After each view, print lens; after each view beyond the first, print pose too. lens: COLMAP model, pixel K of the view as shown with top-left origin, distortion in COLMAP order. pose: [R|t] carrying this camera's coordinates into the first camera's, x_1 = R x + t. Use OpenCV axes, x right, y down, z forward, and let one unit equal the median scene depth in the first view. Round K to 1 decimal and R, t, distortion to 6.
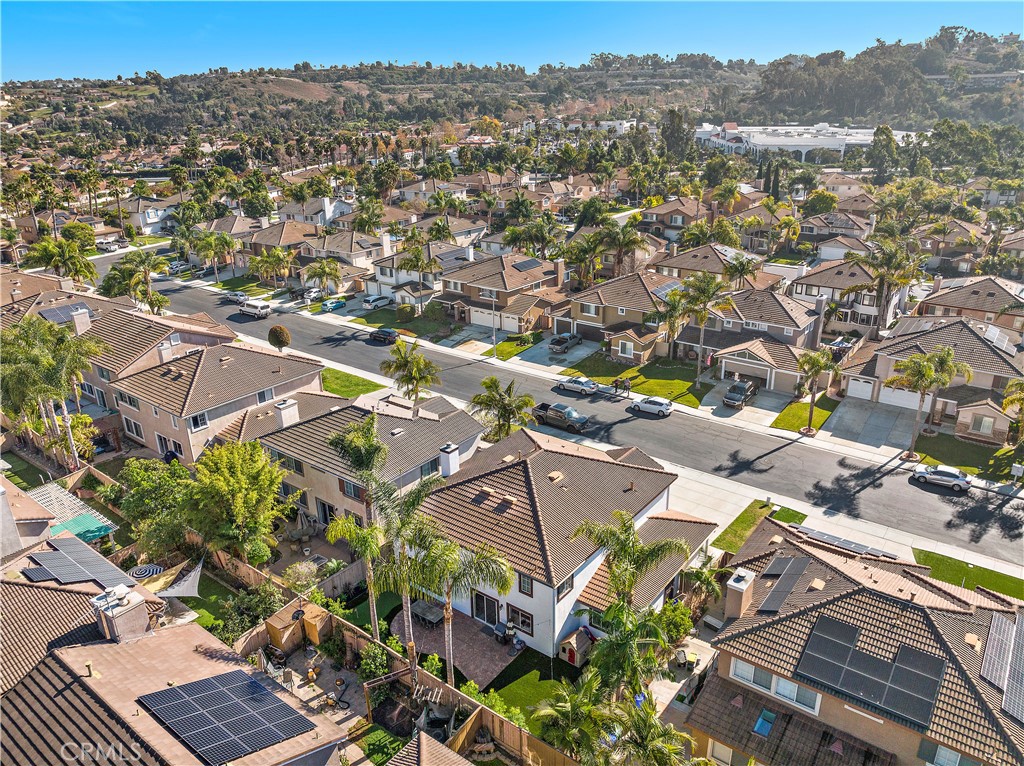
lens RADIAL K [[727.4, 0, 516.7], [0, 727.4, 383.2], [0, 0, 1]] dist [-0.033280, 0.000781]
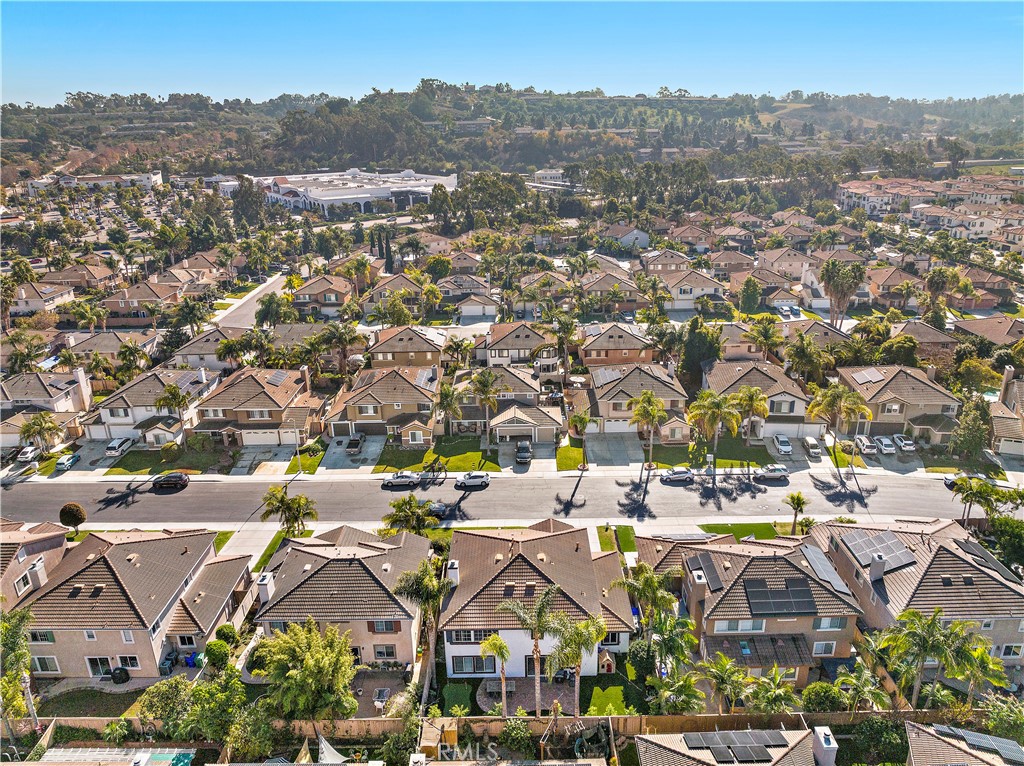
lens RADIAL K [[727.4, 0, 516.7], [0, 727.4, 383.2], [0, 0, 1]] dist [-0.033280, 0.000781]
pose [[0.799196, -0.205603, 0.564813, -0.350387], [0.226499, 0.973423, 0.033855, -0.127645], [-0.556762, 0.100872, 0.824524, -0.083405]]
